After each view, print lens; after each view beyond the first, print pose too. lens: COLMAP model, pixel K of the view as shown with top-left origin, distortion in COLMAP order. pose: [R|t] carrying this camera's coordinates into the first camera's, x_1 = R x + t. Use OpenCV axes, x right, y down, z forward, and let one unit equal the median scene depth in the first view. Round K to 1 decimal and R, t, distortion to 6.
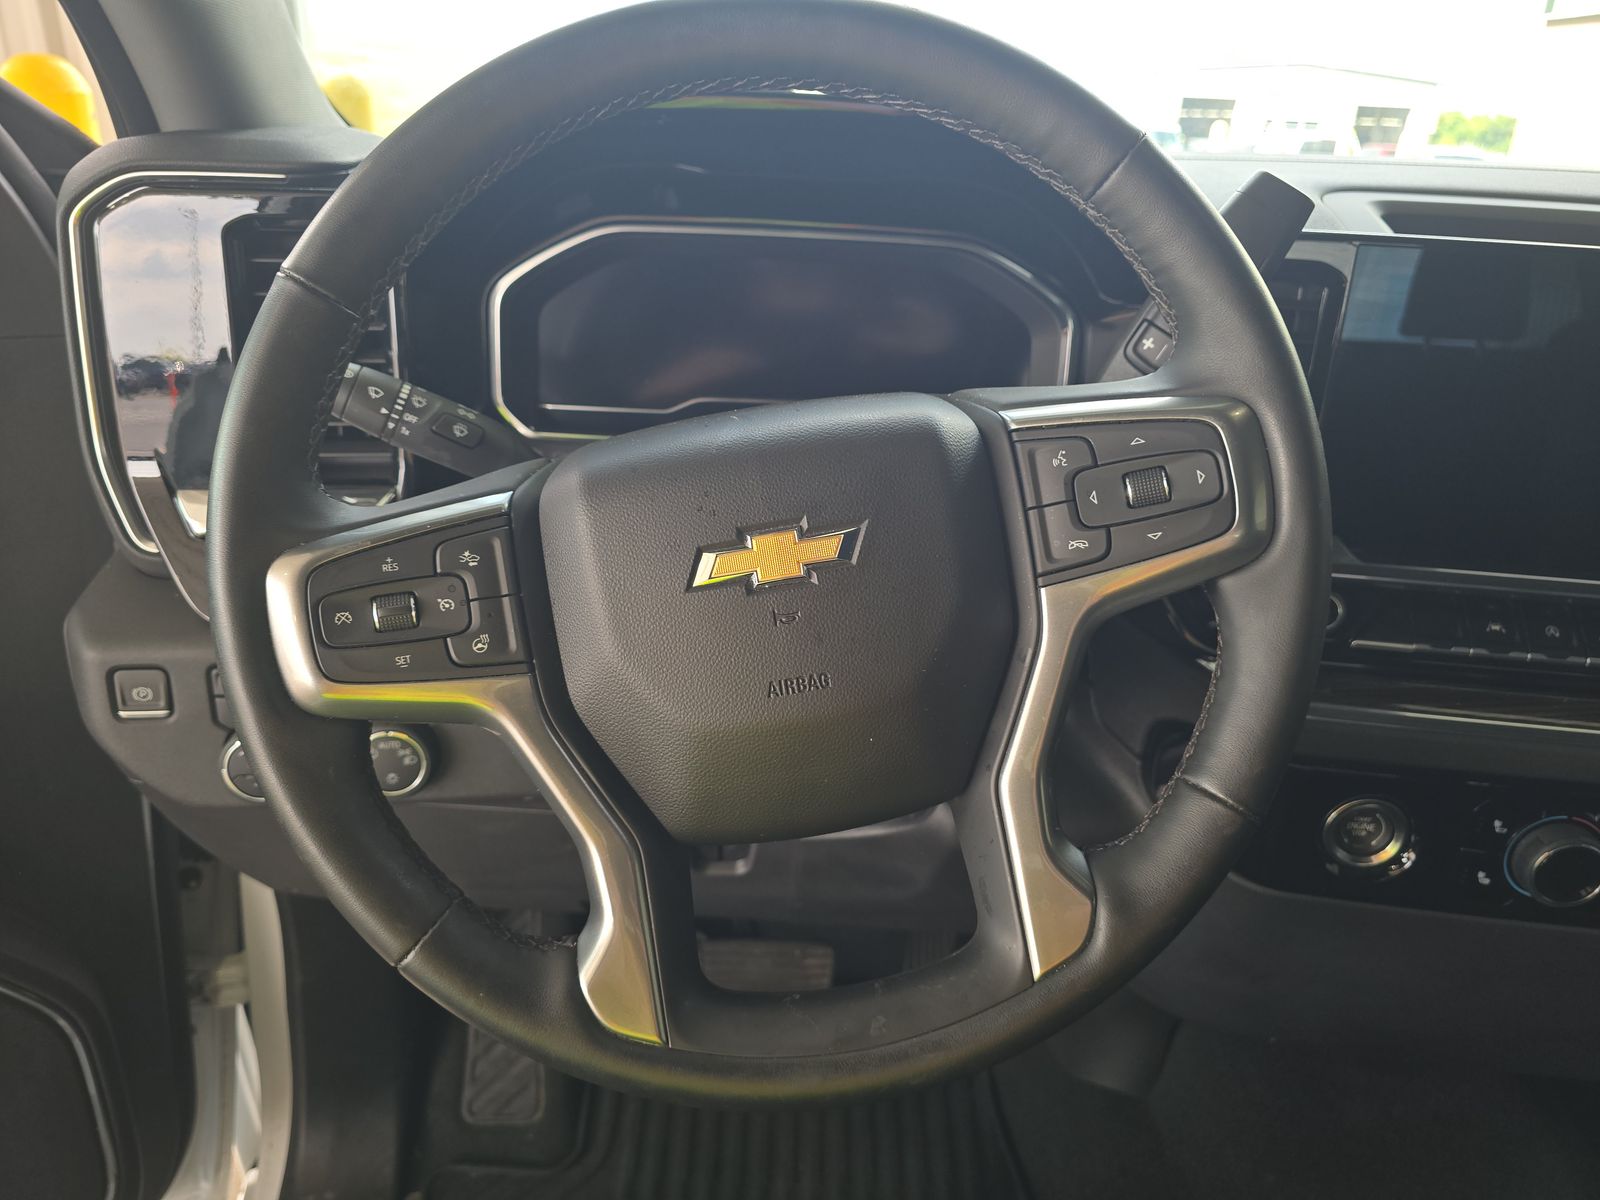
lens RADIAL K [[1081.0, 0, 801.4], [0, 1081.0, 610.7], [0, 0, 1]] dist [0.054688, -0.087449]
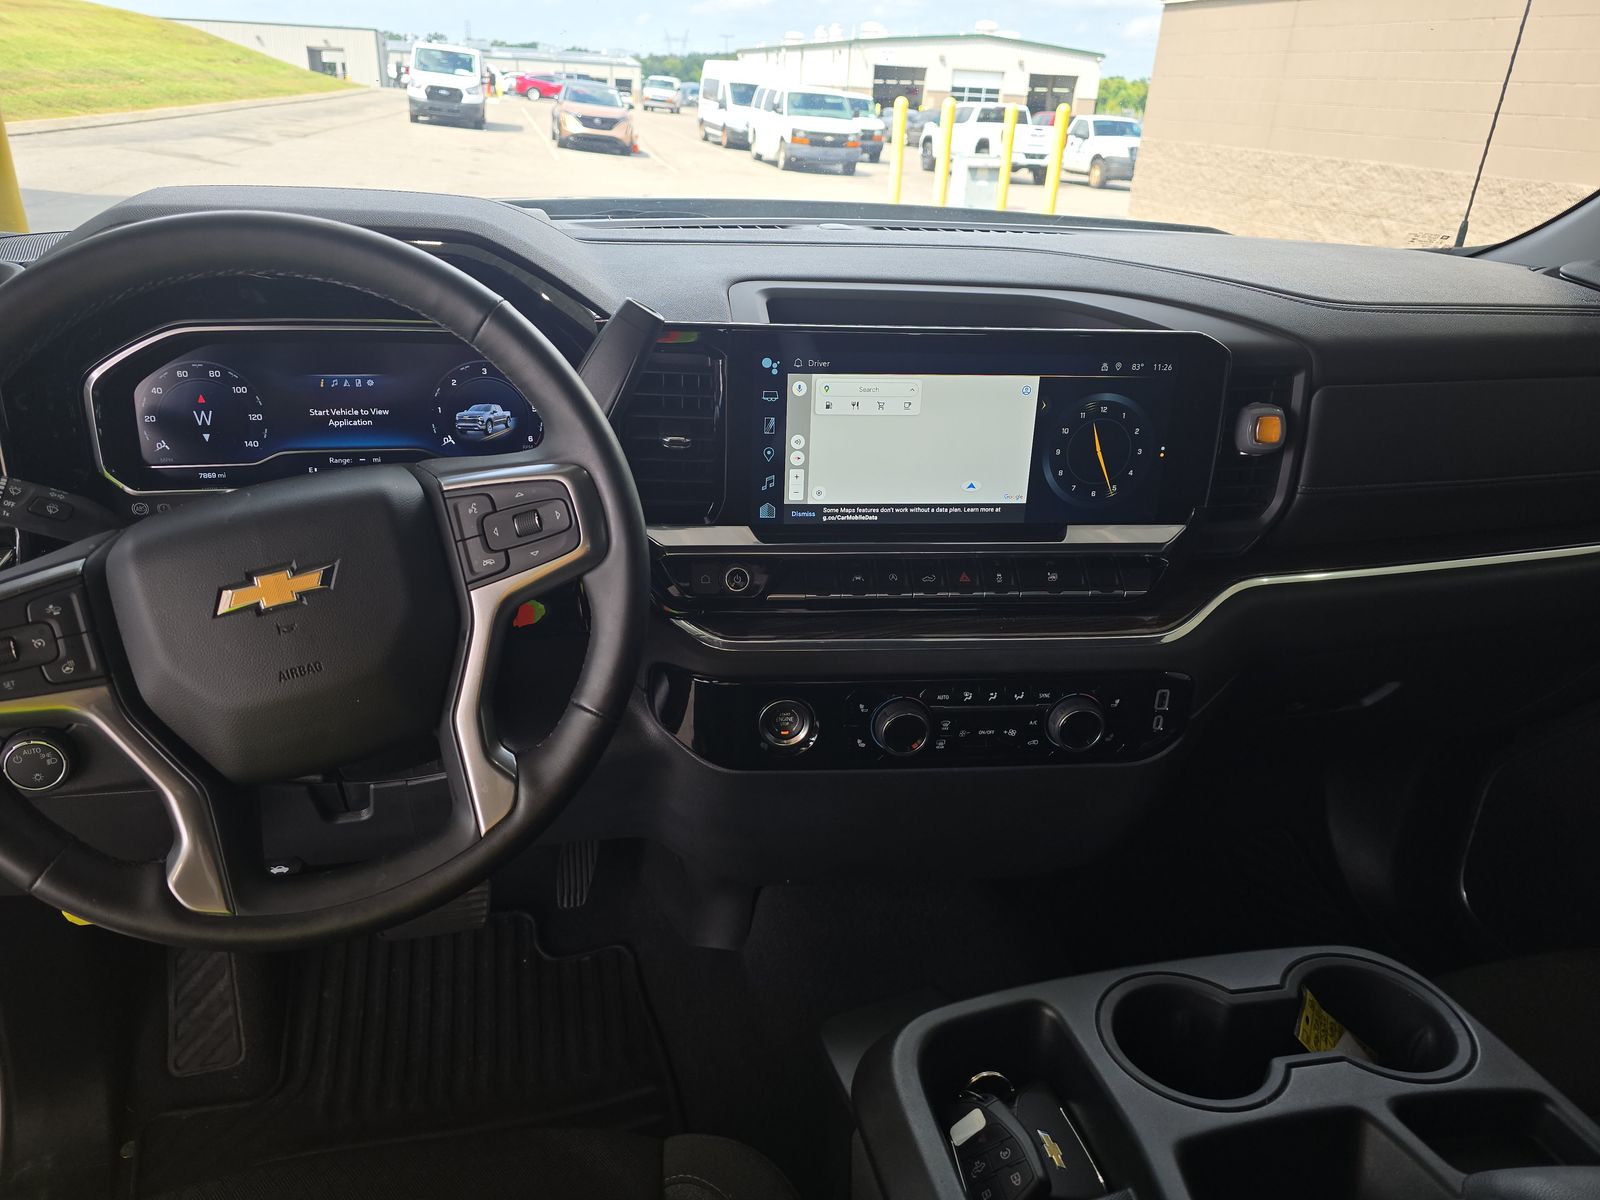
lens RADIAL K [[1060.1, 0, 800.0], [0, 1060.1, 600.0], [0, 0, 1]] dist [0.035992, -0.043093]
pose [[0.970249, -0.098280, 0.221262, 0.345370], [0.092731, 0.995063, 0.035353, -0.018862], [-0.223645, -0.013783, 0.974573, -0.609054]]
